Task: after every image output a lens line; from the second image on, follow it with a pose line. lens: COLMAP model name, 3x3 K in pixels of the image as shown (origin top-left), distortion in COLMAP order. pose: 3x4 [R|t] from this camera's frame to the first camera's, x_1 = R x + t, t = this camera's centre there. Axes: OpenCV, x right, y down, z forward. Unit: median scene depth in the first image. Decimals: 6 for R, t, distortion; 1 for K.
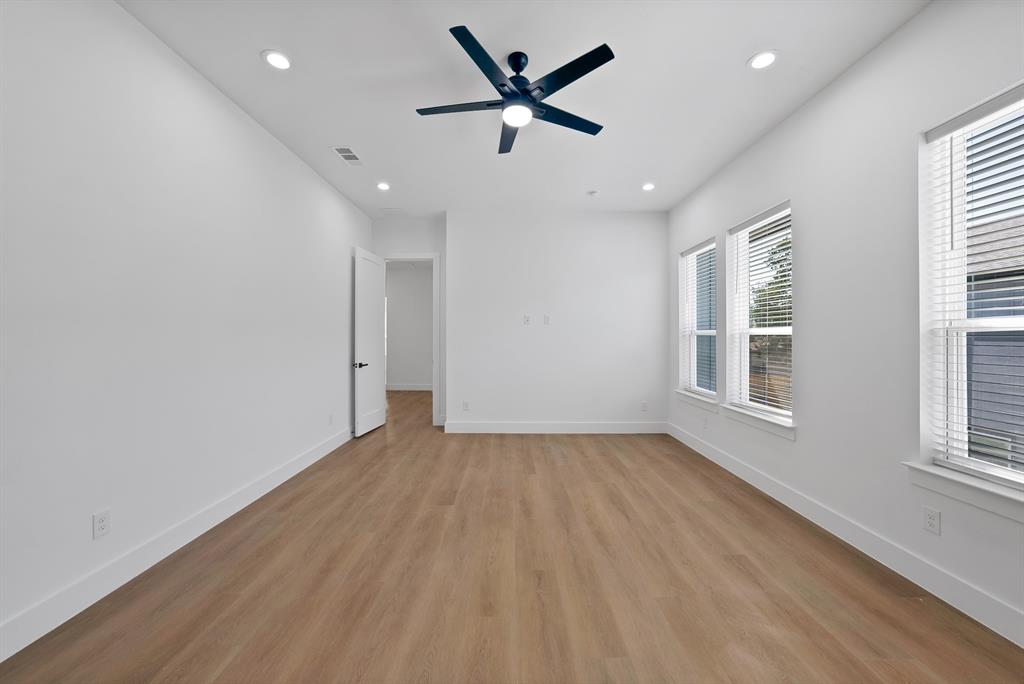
lens RADIAL K [[371.7, 0, 511.3], [0, 371.7, 337.9], [0, 0, 1]] dist [-0.029304, 0.006990]
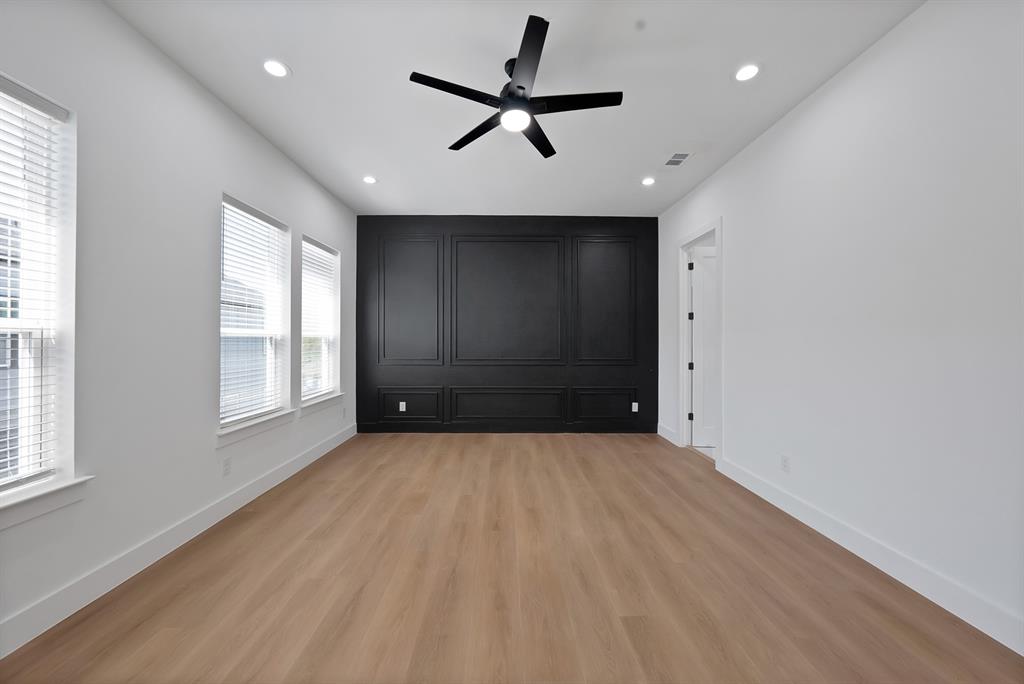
lens RADIAL K [[369.0, 0, 509.4], [0, 369.0, 338.1], [0, 0, 1]] dist [-0.027546, 0.006716]
pose [[-0.999959, -0.001722, -0.008873, 0.030584], [-0.001628, 0.999942, -0.010647, 0.003534], [0.008891, -0.010633, -0.999904, 1.614070]]
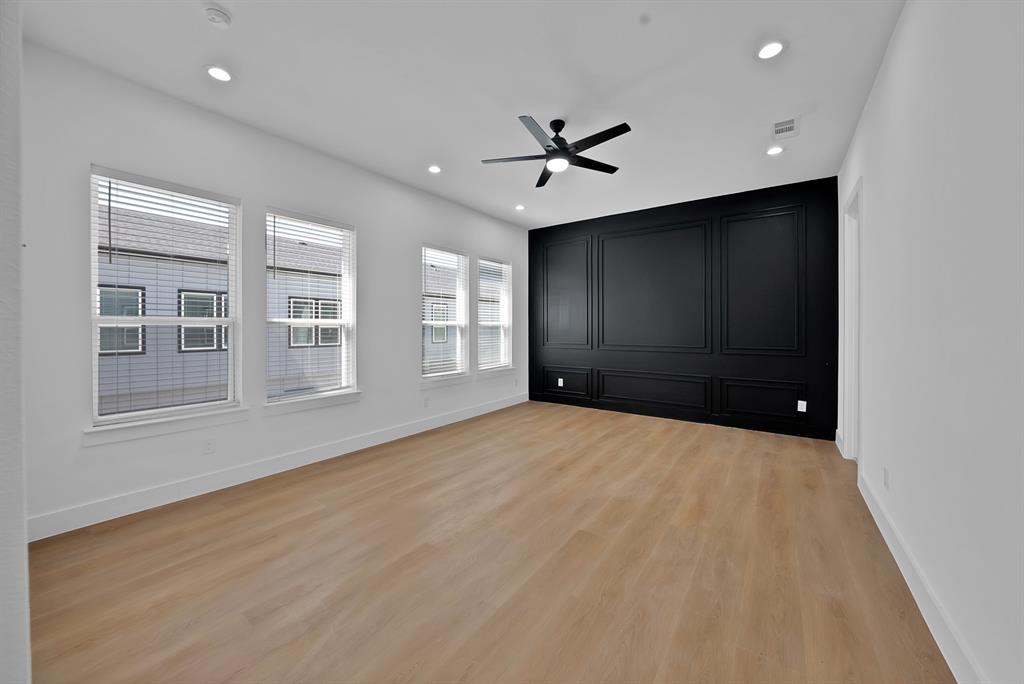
lens RADIAL K [[377.8, 0, 503.8], [0, 377.8, 327.6], [0, 0, 1]] dist [-0.019046, 0.000033]
pose [[-0.800112, -0.001543, 0.599849, -0.534491], [-0.002576, 0.999996, -0.000865, -0.002041], [-0.599846, -0.002237, -0.800113, 1.802336]]
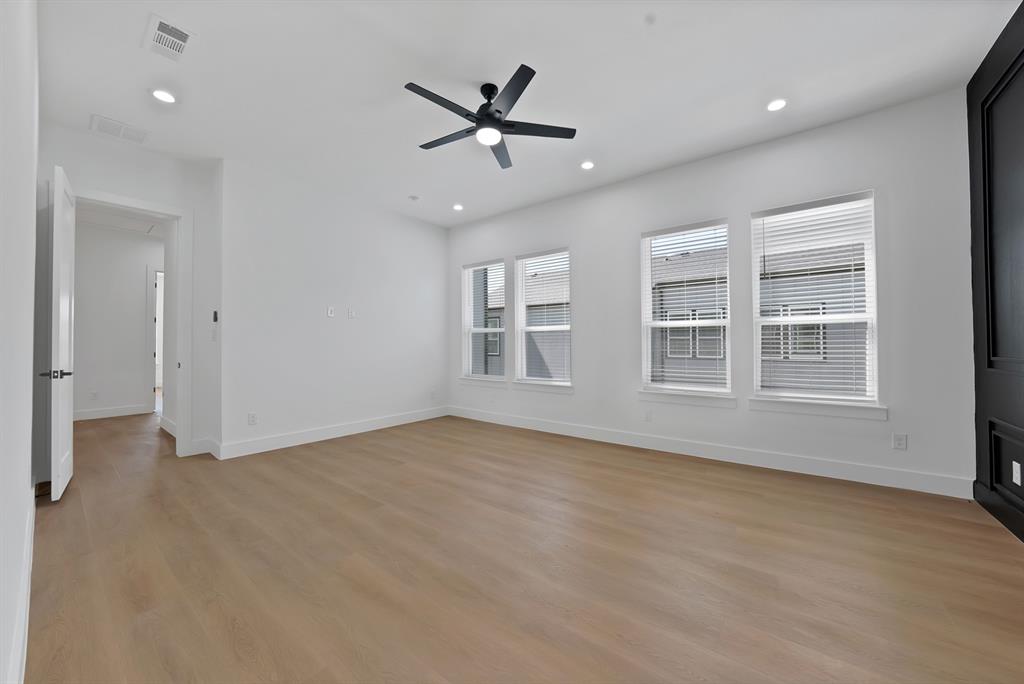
lens RADIAL K [[371.7, 0, 511.3], [0, 371.7, 337.9], [0, 0, 1]] dist [-0.029304, 0.006990]
pose [[0.621346, 0.006357, 0.783511, -0.694907], [0.004644, 0.999920, -0.011795, 0.045854], [-0.783523, 0.010968, 0.621266, 0.175624]]
